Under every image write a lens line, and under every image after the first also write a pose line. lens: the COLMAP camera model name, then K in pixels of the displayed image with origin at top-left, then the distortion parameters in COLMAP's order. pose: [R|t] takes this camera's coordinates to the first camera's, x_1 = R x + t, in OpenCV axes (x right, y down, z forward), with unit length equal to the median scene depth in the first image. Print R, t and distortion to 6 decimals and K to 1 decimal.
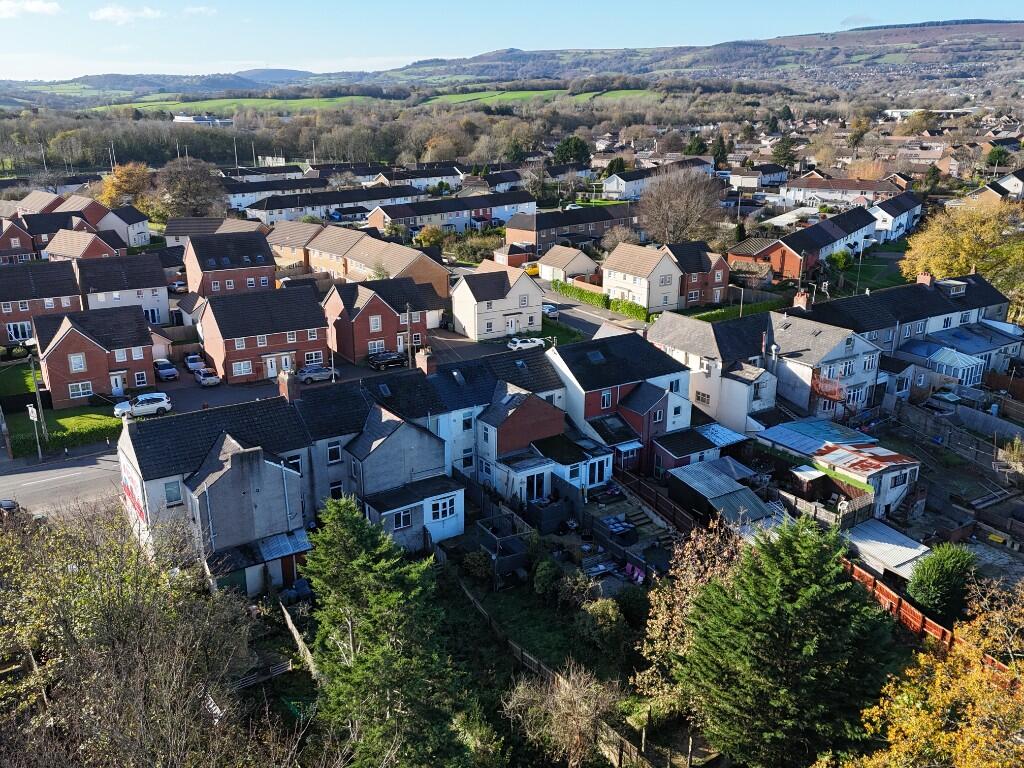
lens RADIAL K [[911.8, 0, 558.7], [0, 911.8, 382.0], [0, 0, 1]] dist [0.091767, -0.092123]
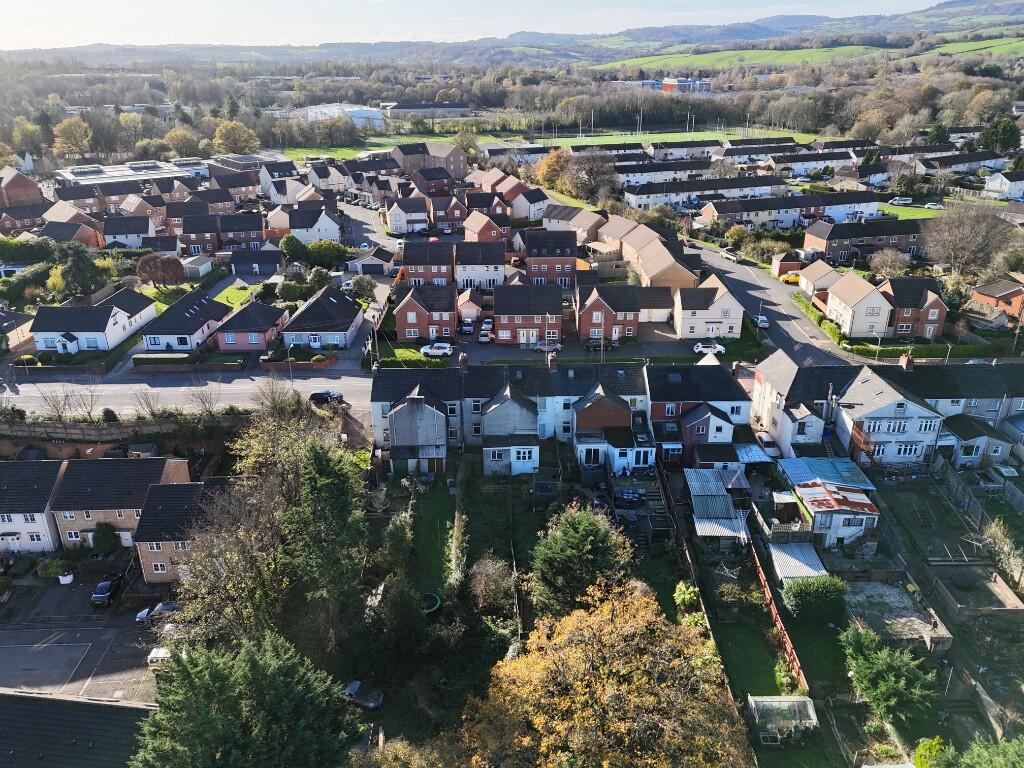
lens RADIAL K [[837.8, 0, 512.0], [0, 837.8, 384.0], [0, 0, 1]] dist [0.057123, -0.078611]
pose [[0.830478, 0.206557, -0.517340, 0.459501], [-0.158616, 0.977951, 0.135840, -0.141011], [0.533992, -0.030754, 0.844930, -0.207024]]
